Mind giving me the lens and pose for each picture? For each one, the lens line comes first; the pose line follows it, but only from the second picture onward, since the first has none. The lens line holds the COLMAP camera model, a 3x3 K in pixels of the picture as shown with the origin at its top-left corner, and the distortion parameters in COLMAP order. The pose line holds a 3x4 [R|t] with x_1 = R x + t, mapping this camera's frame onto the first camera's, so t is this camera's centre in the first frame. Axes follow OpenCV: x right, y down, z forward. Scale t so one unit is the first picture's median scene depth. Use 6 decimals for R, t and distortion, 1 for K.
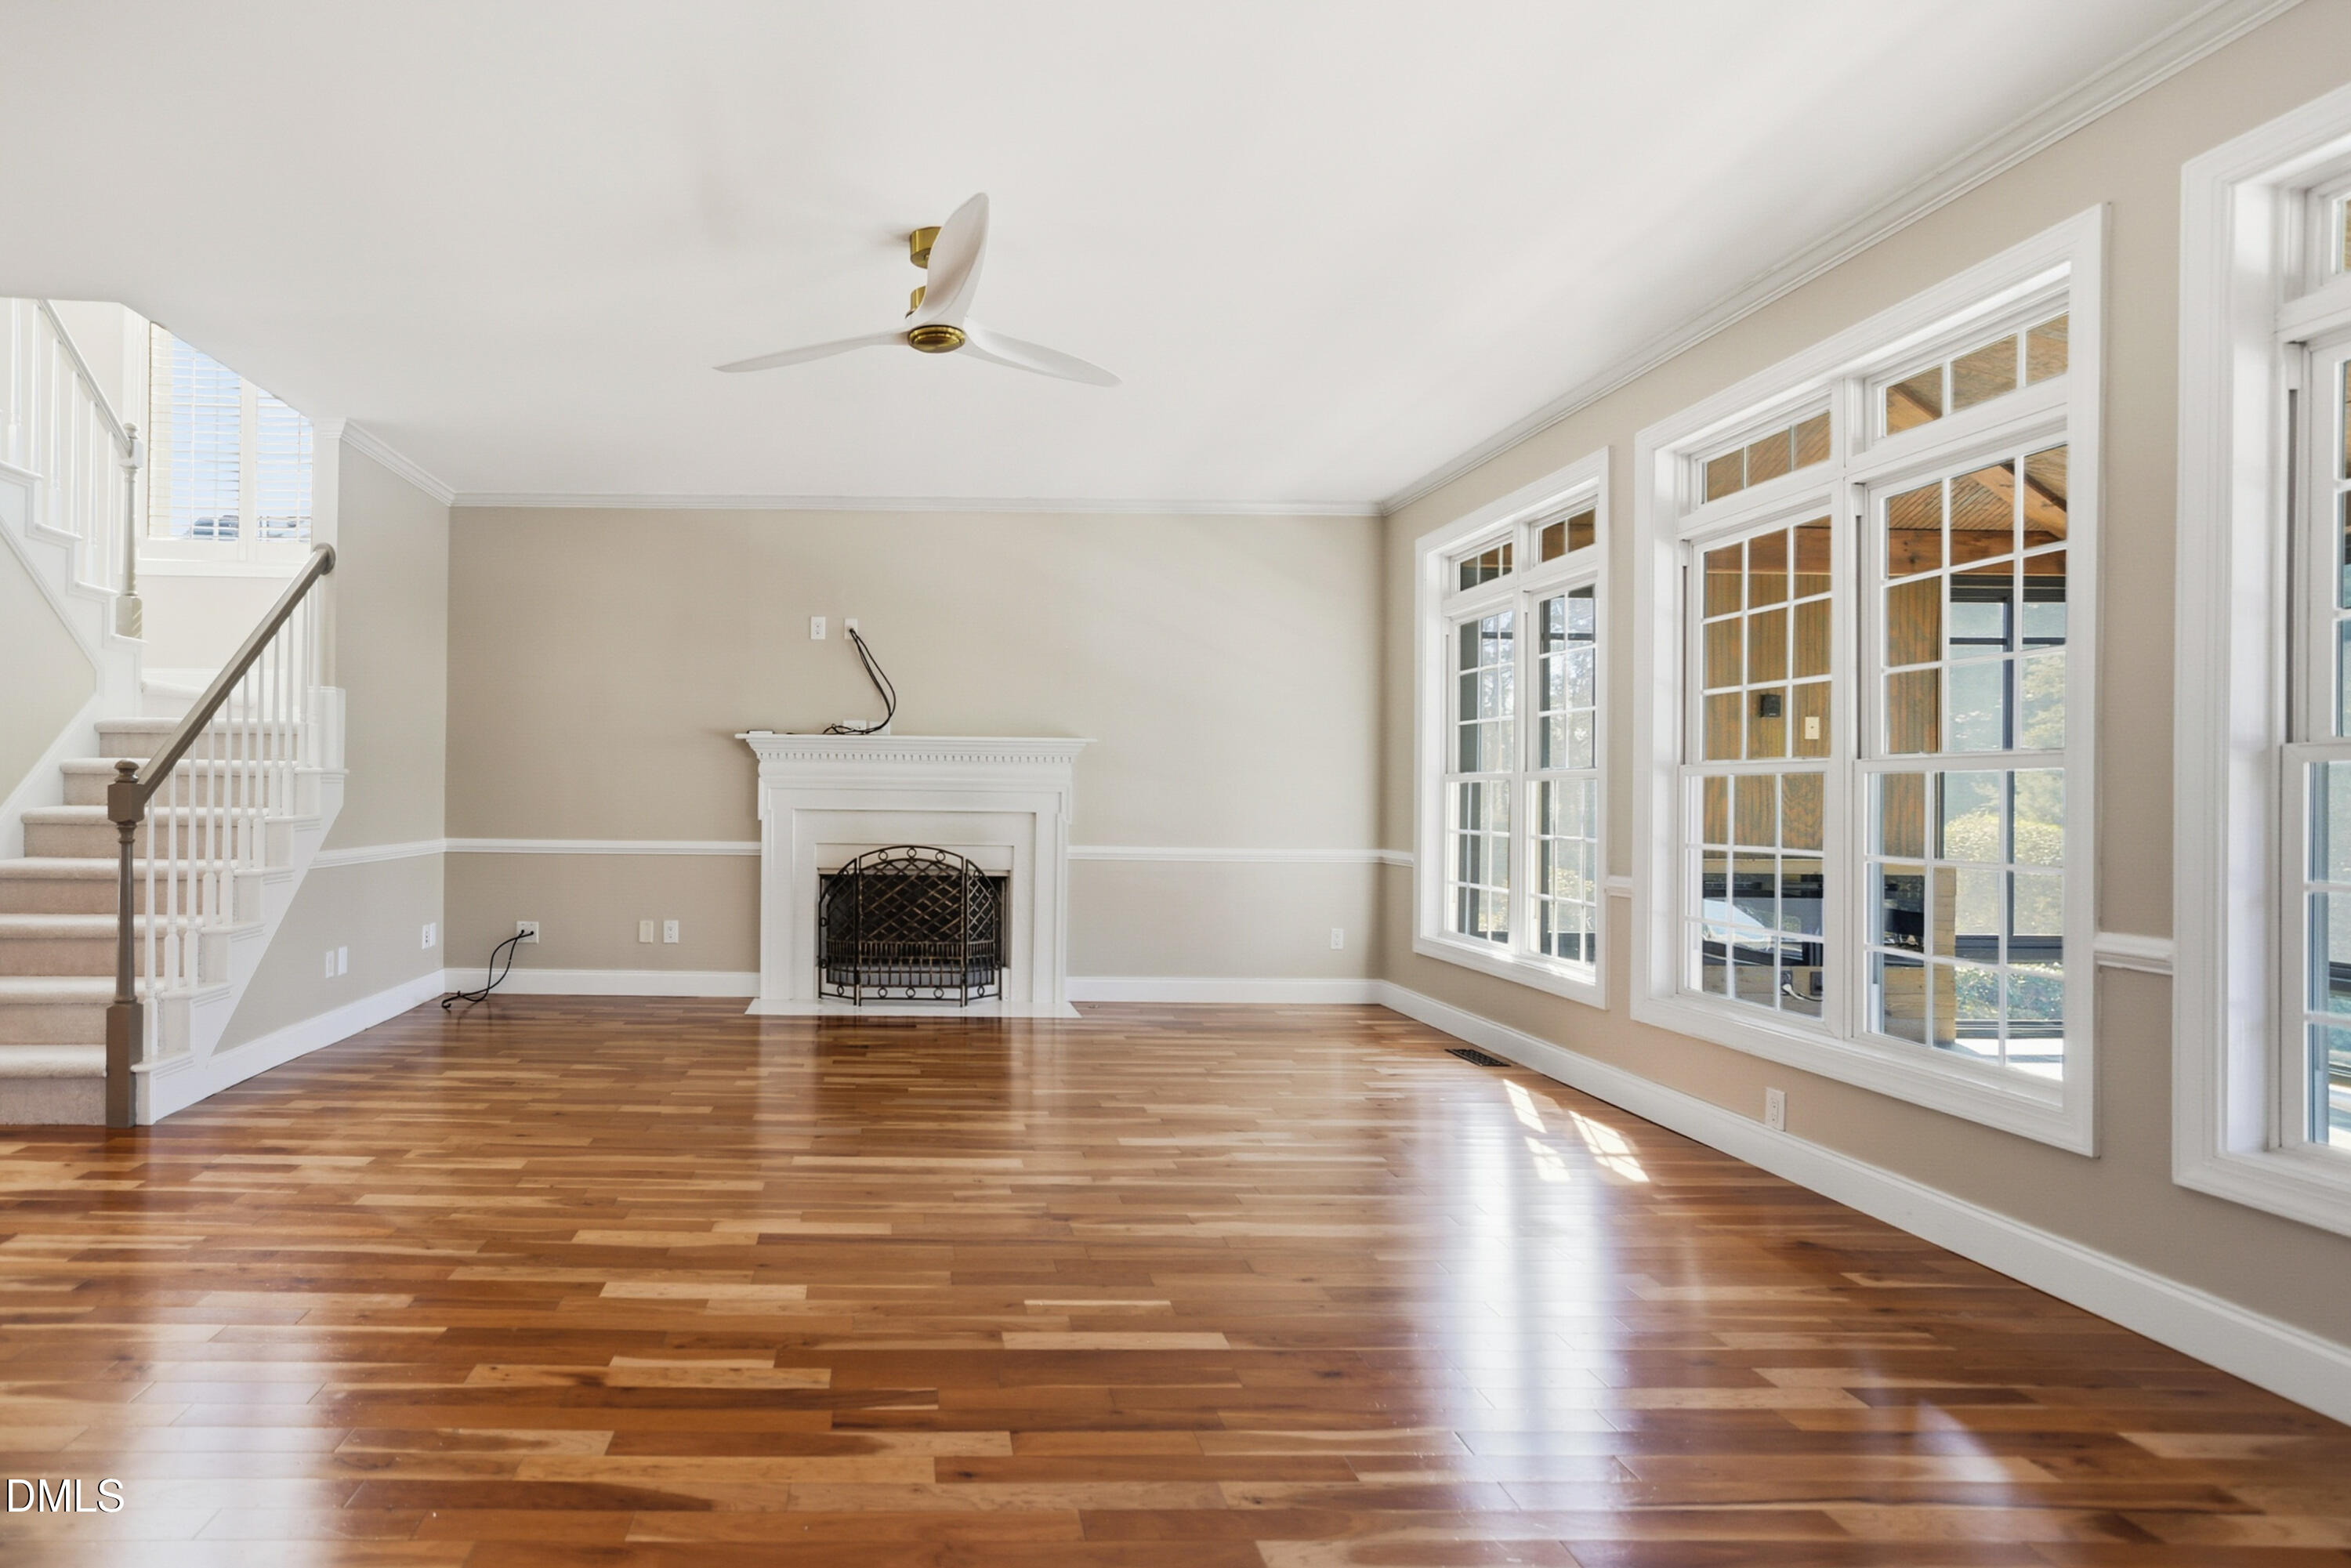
lens RADIAL K [[1306.7, 0, 1139.9], [0, 1306.7, 791.9], [0, 0, 1]] dist [-0.046642, 0.049493]
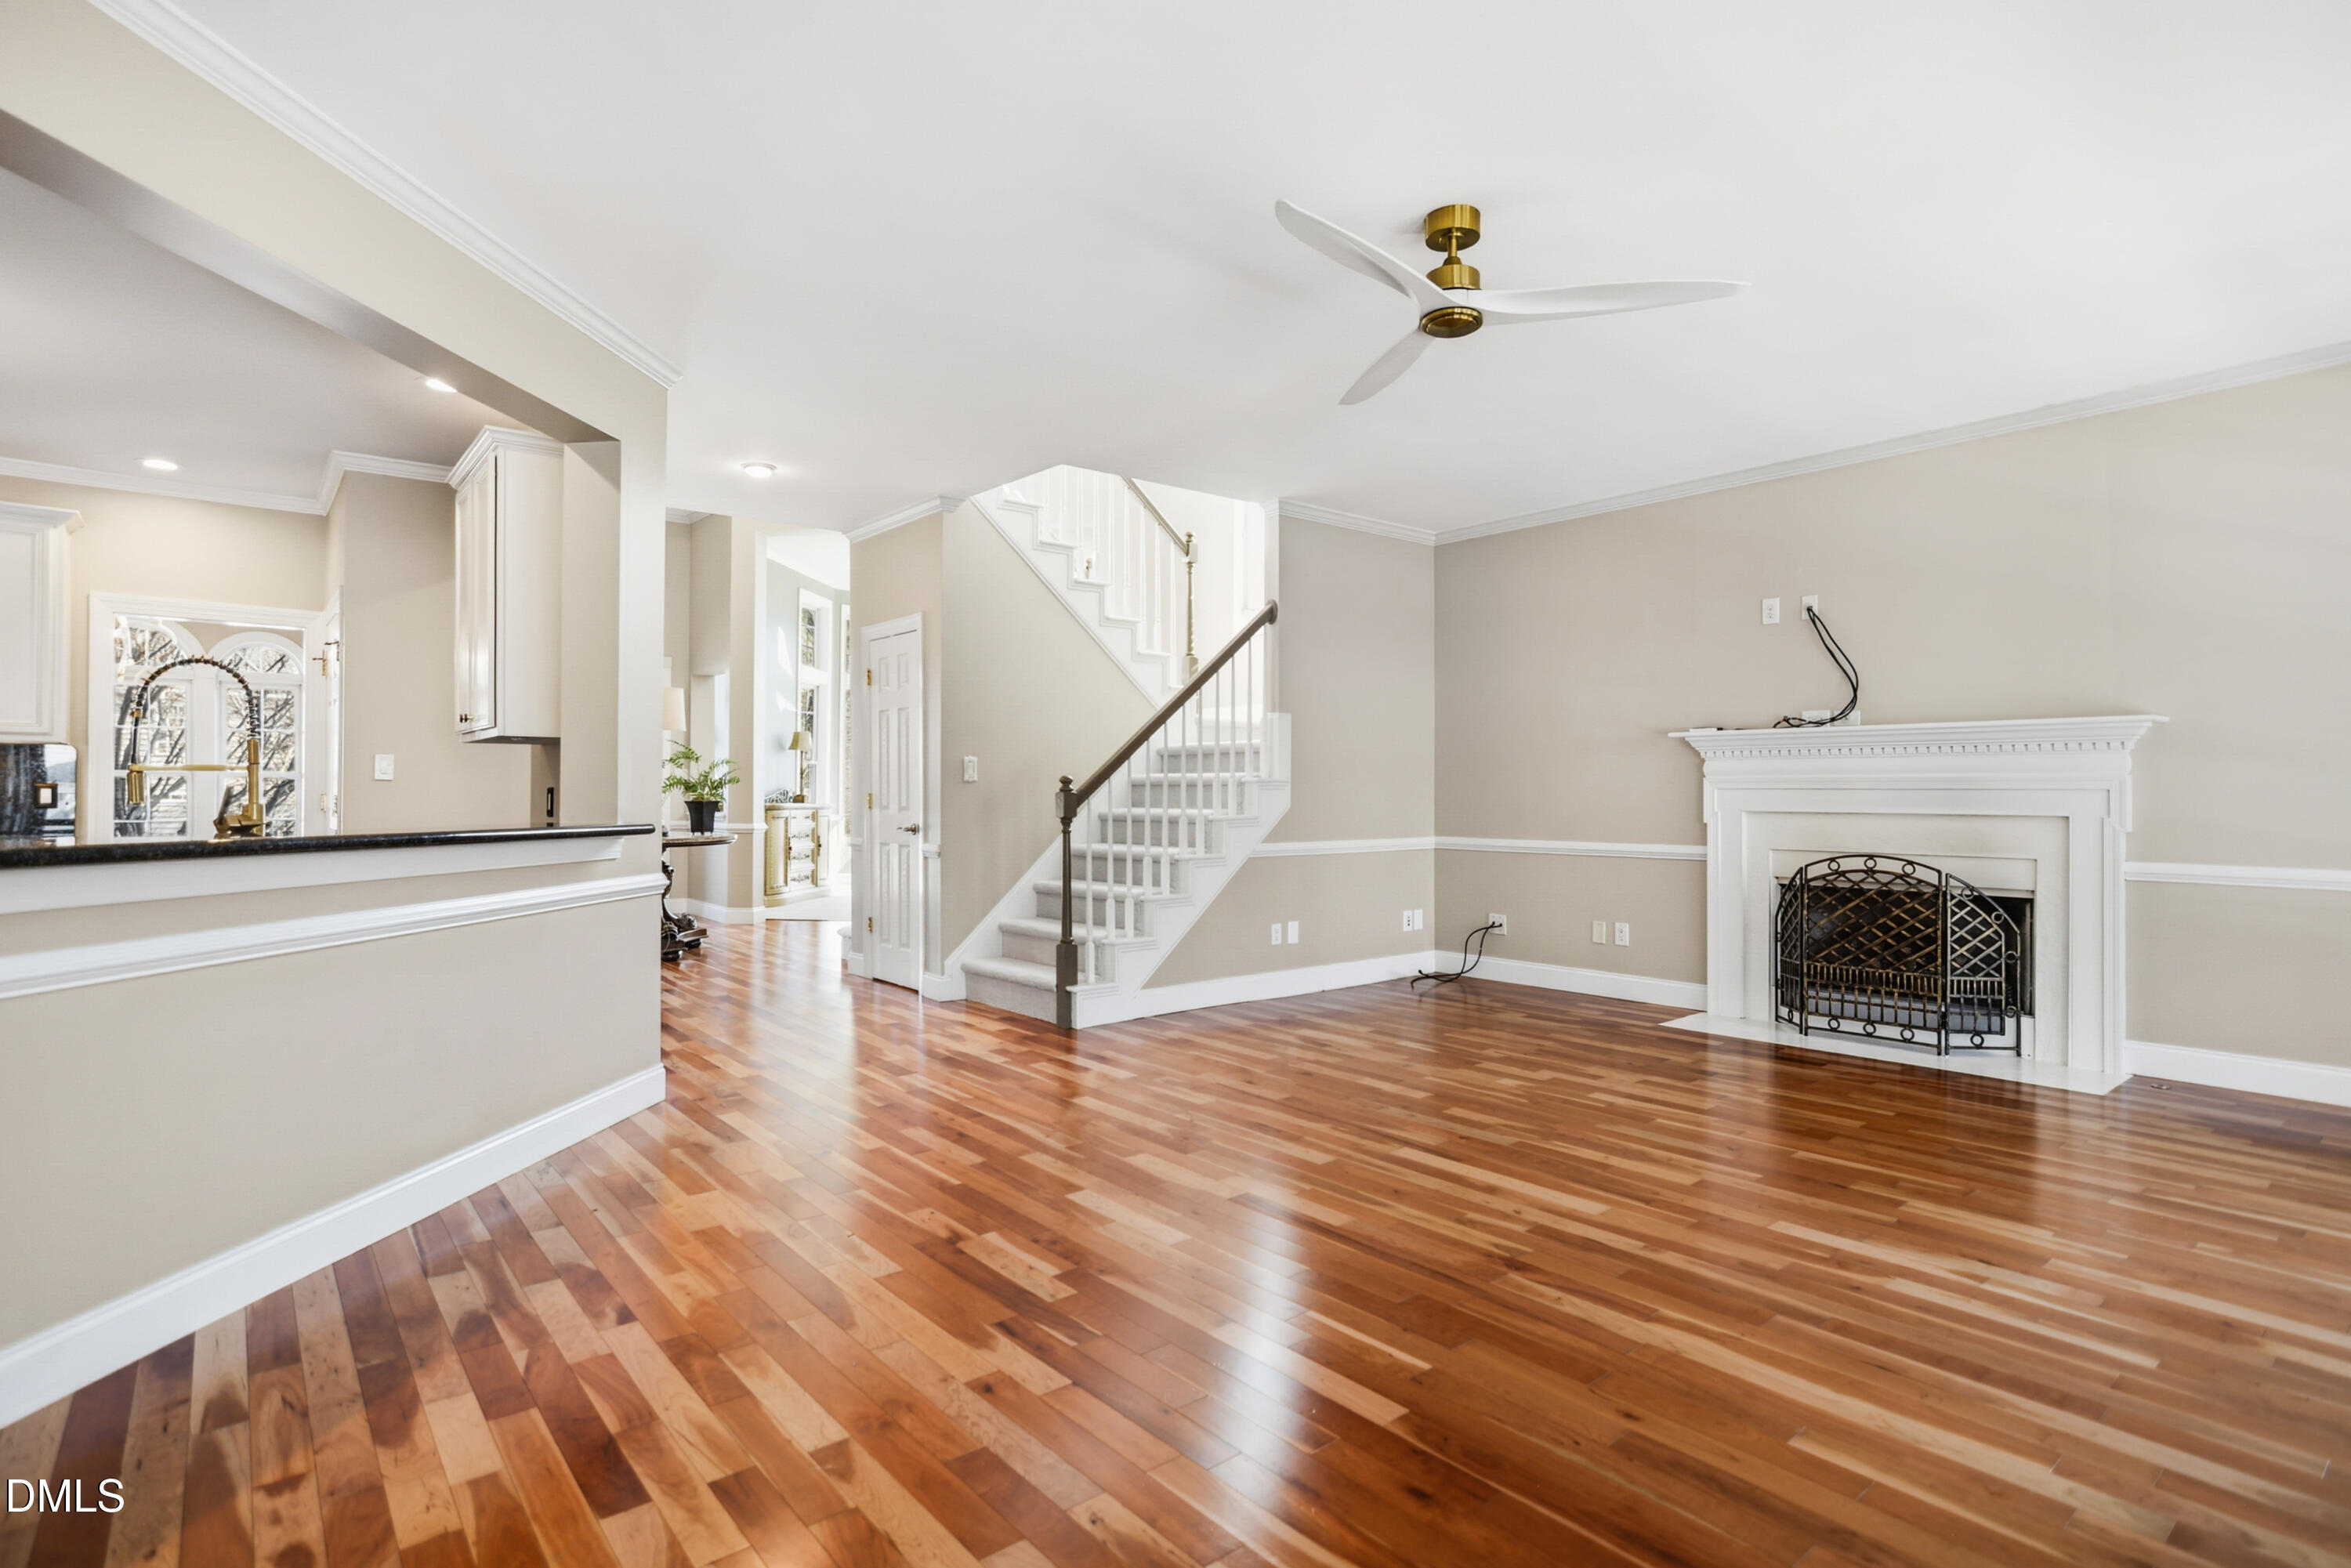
lens RADIAL K [[1306.7, 0, 1139.9], [0, 1306.7, 791.9], [0, 0, 1]] dist [-0.046642, 0.049493]
pose [[0.548071, -0.010230, -0.836369, 0.270603], [0.007845, 0.999944, -0.007090, 0.002687], [0.836395, -0.002675, 0.548121, 0.145802]]
